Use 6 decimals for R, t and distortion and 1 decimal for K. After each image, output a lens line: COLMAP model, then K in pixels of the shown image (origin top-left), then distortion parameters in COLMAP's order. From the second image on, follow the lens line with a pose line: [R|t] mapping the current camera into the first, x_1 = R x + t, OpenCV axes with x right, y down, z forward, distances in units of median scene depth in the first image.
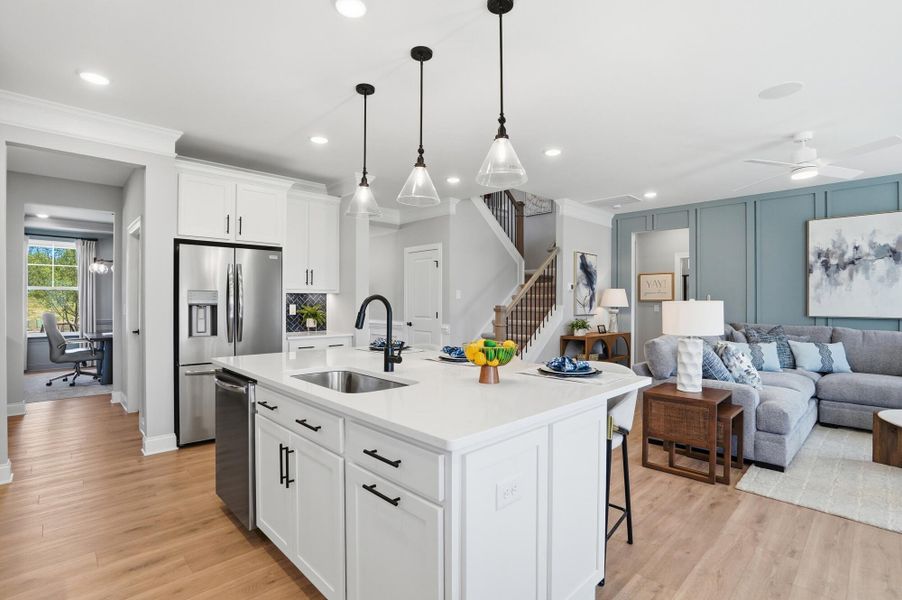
lens RADIAL K [[433.1, 0, 450.5], [0, 433.1, 298.8], [0, 0, 1]] dist [-0.061869, 0.021531]
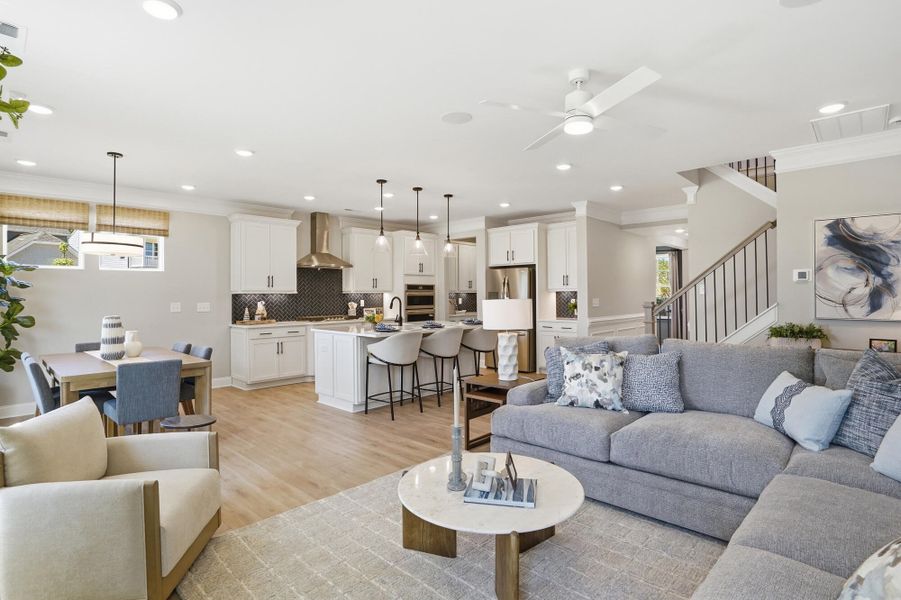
lens RADIAL K [[447.7, 0, 438.6], [0, 447.7, 291.3], [0, 0, 1]] dist [-0.037804, 0.001601]
pose [[0.029013, -0.008701, -0.999541, 1.261286], [0.014900, 0.999855, -0.008271, -0.007692], [0.999468, -0.014654, 0.029139, 0.569648]]
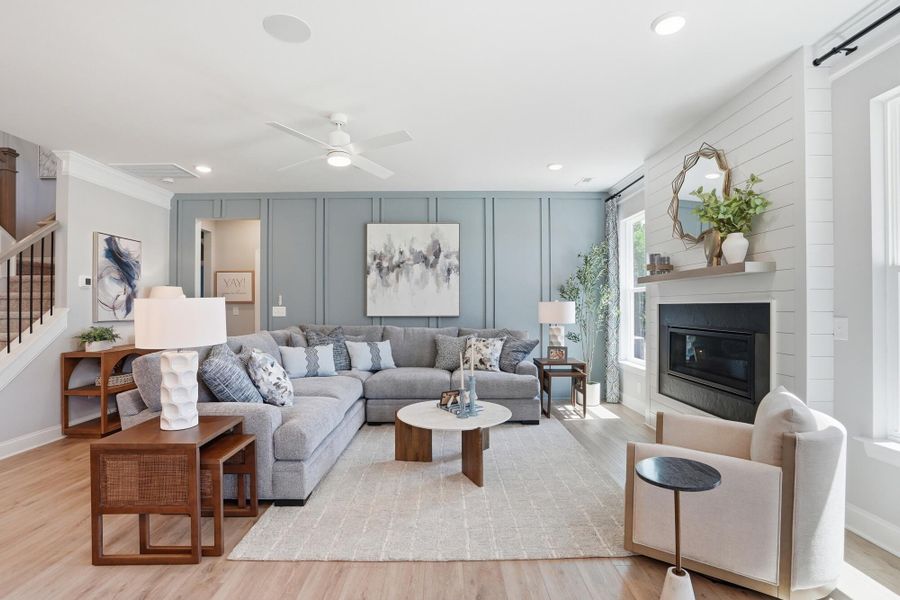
lens RADIAL K [[421.0, 0, 456.8], [0, 421.0, 301.1], [0, 0, 1]] dist [-0.055682, 0.025370]
pose [[0.675740, 0.002321, 0.737137, 0.267045], [0.000772, 0.999992, -0.003857, 0.009538], [-0.737140, 0.003175, 0.675733, 0.149494]]
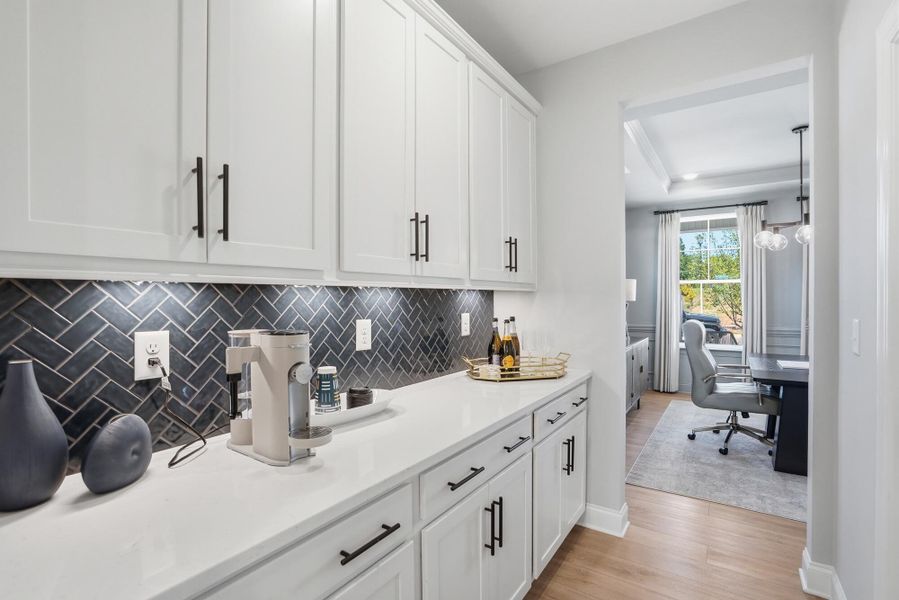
lens RADIAL K [[420.5, 0, 456.3], [0, 420.5, 301.1], [0, 0, 1]] dist [-0.055682, 0.025370]
pose [[0.219707, 0.008603, -0.975528, -0.627358], [0.013734, 0.999835, 0.011910, -0.009929], [0.975469, -0.016015, 0.219552, 0.740723]]
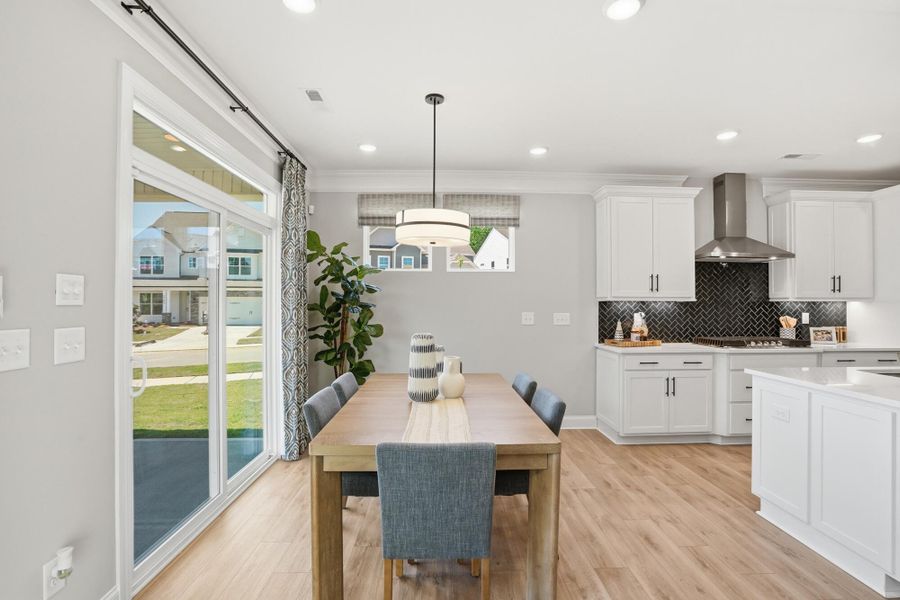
lens RADIAL K [[421.0, 0, 456.8], [0, 421.0, 301.1], [0, 0, 1]] dist [-0.055682, 0.025370]
pose [[-0.664337, -0.006602, -0.747404, 0.733294], [0.003236, 0.999926, -0.011708, -0.011497], [0.747426, -0.010197, -0.664267, 0.333822]]
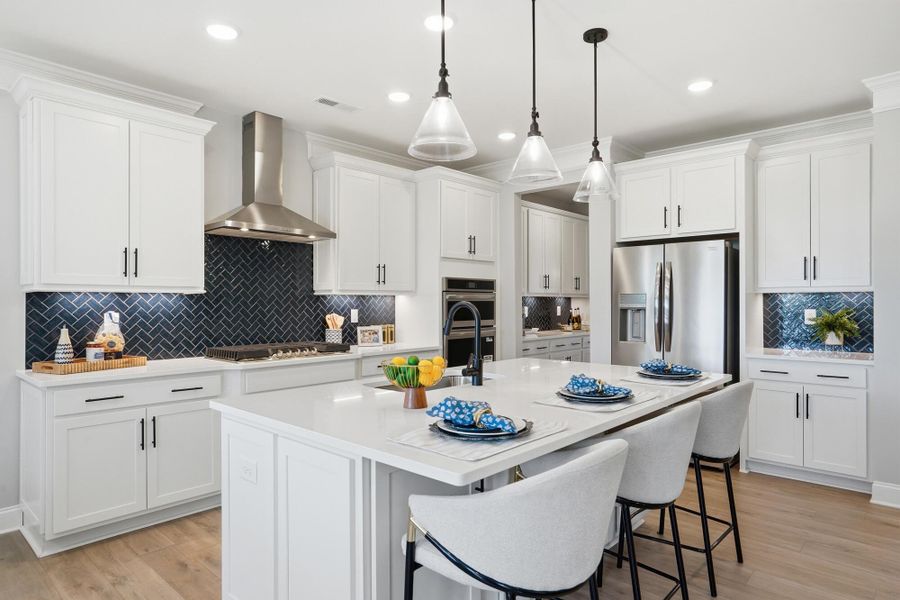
lens RADIAL K [[537.3, 0, 450.0], [0, 537.3, 300.0], [0, 0, 1]] dist [-0.005631, 0.001211]
pose [[0.062563, -0.005453, -0.998026, 0.489176], [0.009608, 0.999942, -0.004861, -0.002984], [0.997995, -0.009285, 0.062612, 0.430740]]
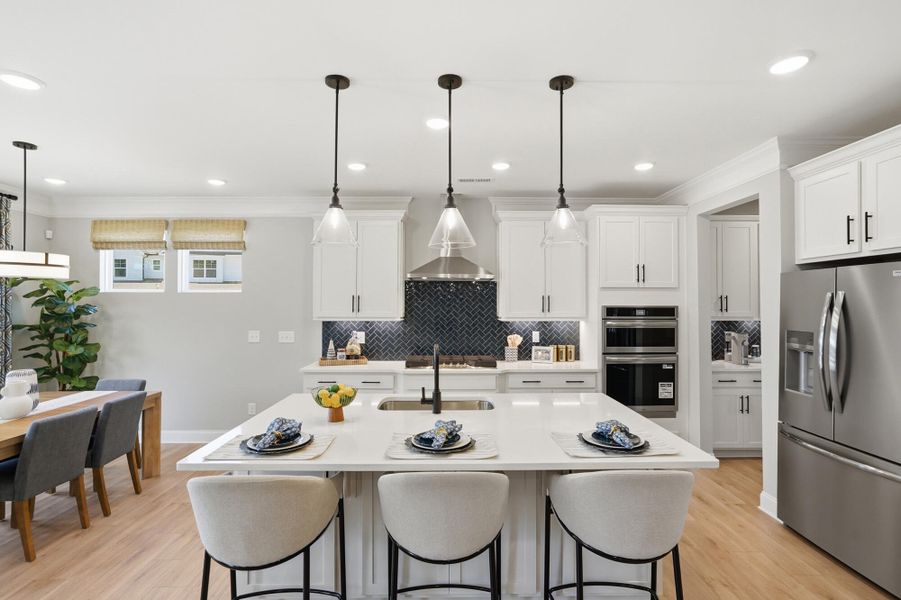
lens RADIAL K [[436.4, 0, 450.5], [0, 436.4, 300.0], [0, 0, 1]] dist [-0.005169, 0.000133]
pose [[-0.689314, -0.008200, -0.724417, 0.326533], [0.003966, 0.999878, -0.015092, -0.054569], [0.724452, -0.013276, -0.689197, 0.907580]]
